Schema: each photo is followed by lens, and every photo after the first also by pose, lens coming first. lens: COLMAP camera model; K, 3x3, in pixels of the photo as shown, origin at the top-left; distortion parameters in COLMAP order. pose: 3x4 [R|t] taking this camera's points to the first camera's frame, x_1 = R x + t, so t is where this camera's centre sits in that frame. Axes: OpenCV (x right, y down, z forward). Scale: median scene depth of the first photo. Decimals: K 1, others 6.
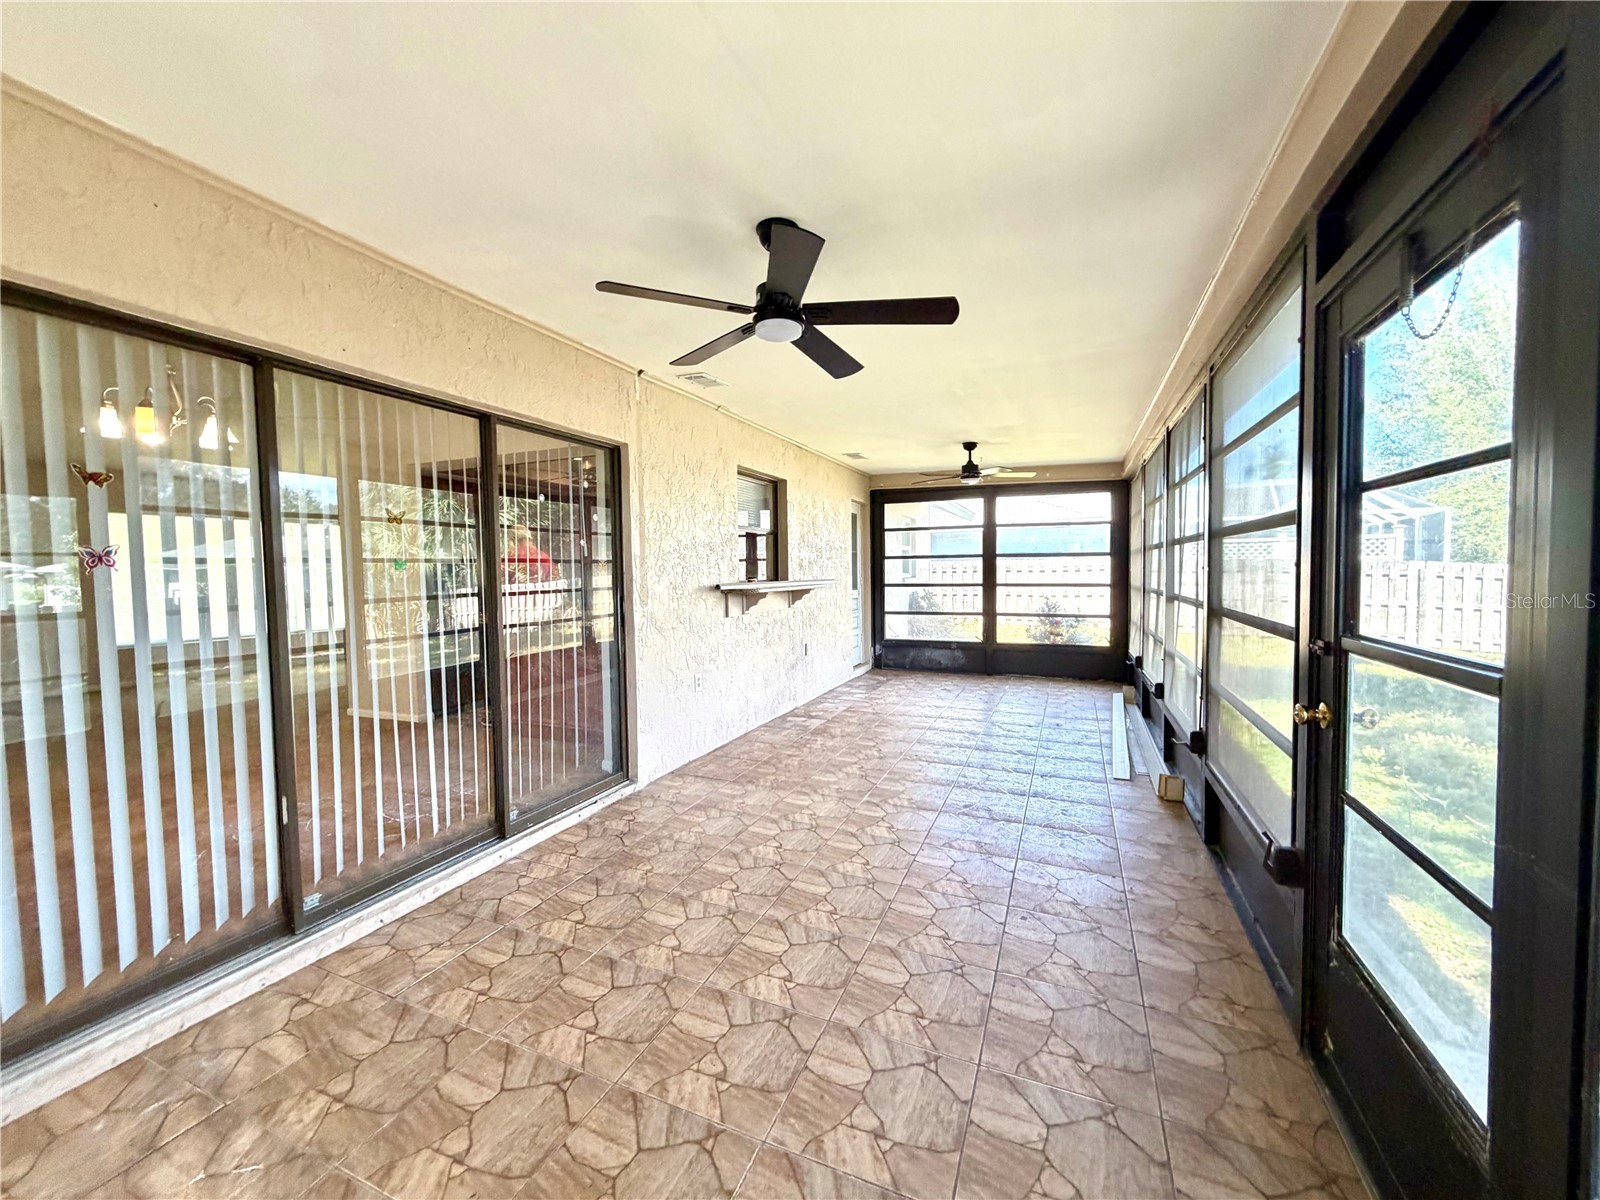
lens RADIAL K [[637.3, 0, 797.9], [0, 637.3, 598.9], [0, 0, 1]] dist [0.002760, -0.000290]
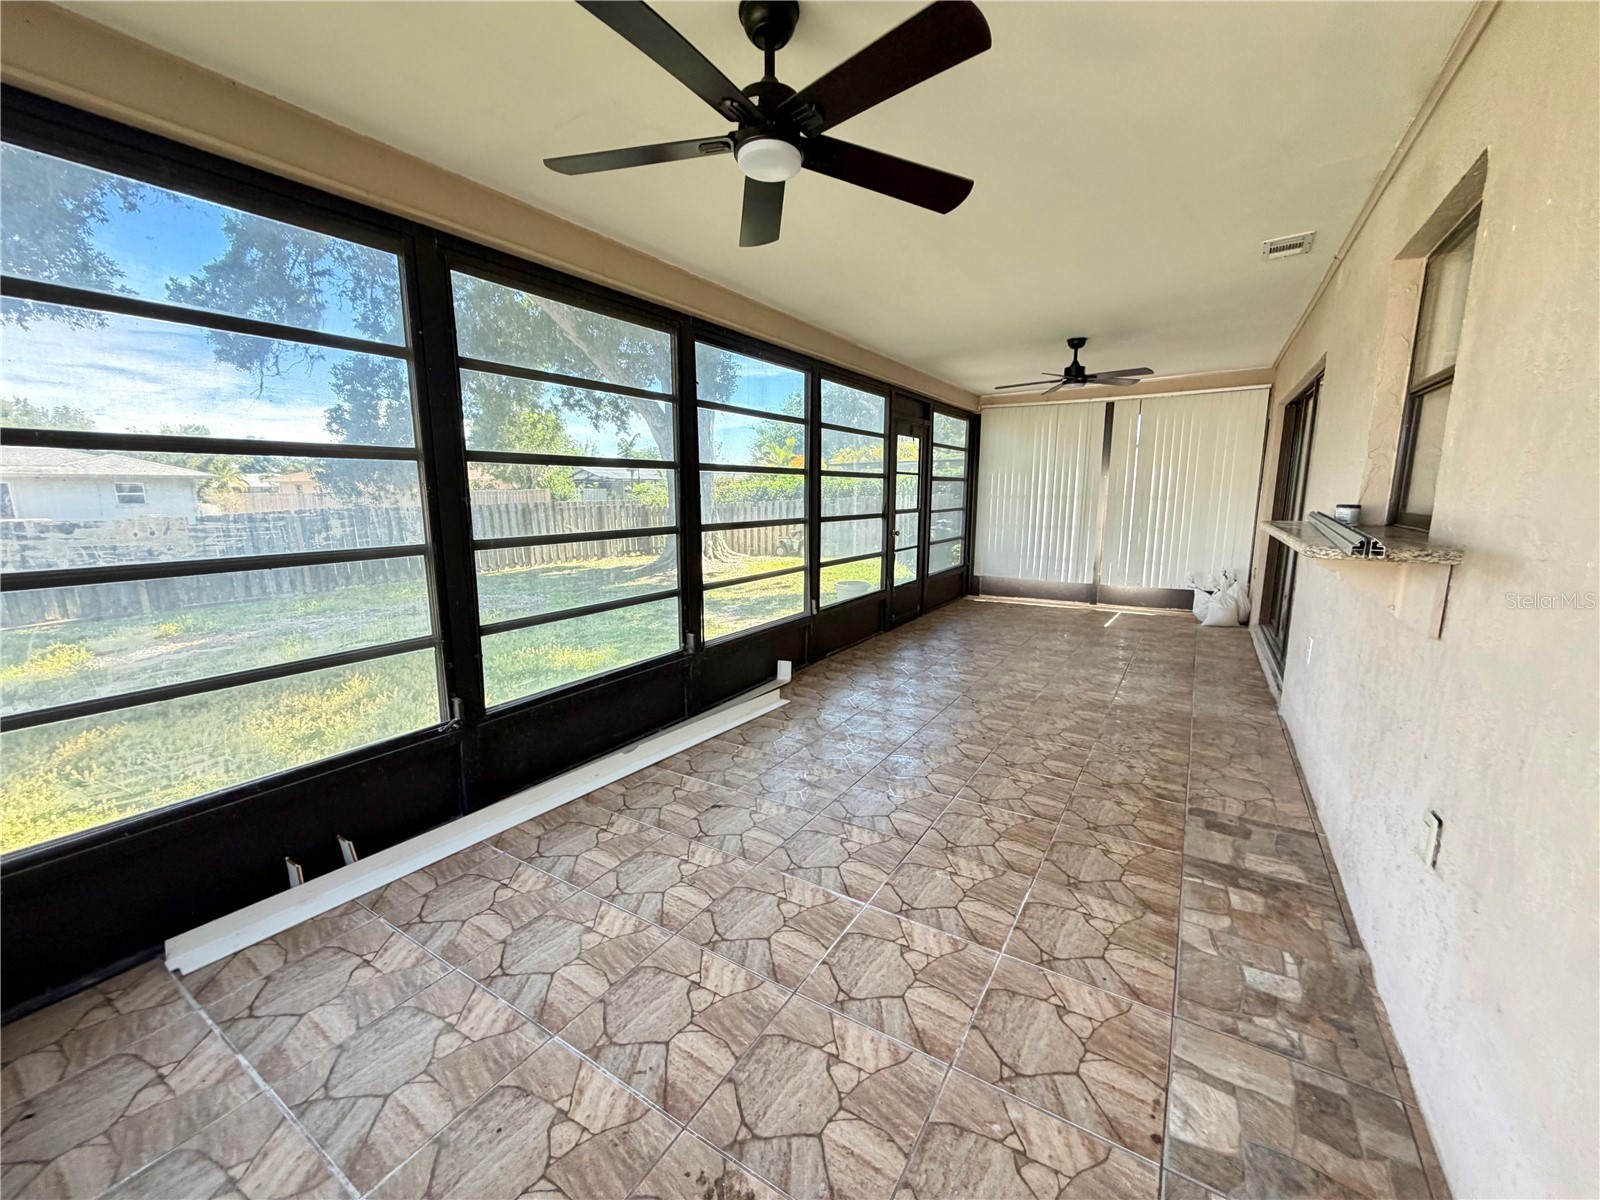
lens RADIAL K [[637.3, 0, 797.9], [0, 637.3, 598.9], [0, 0, 1]] dist [0.002760, -0.000290]
pose [[-0.986944, 0.003103, 0.161035, 0.282607], [0.036009, 0.978758, 0.201830, -0.086925], [-0.156988, 0.204993, -0.966091, 1.726943]]
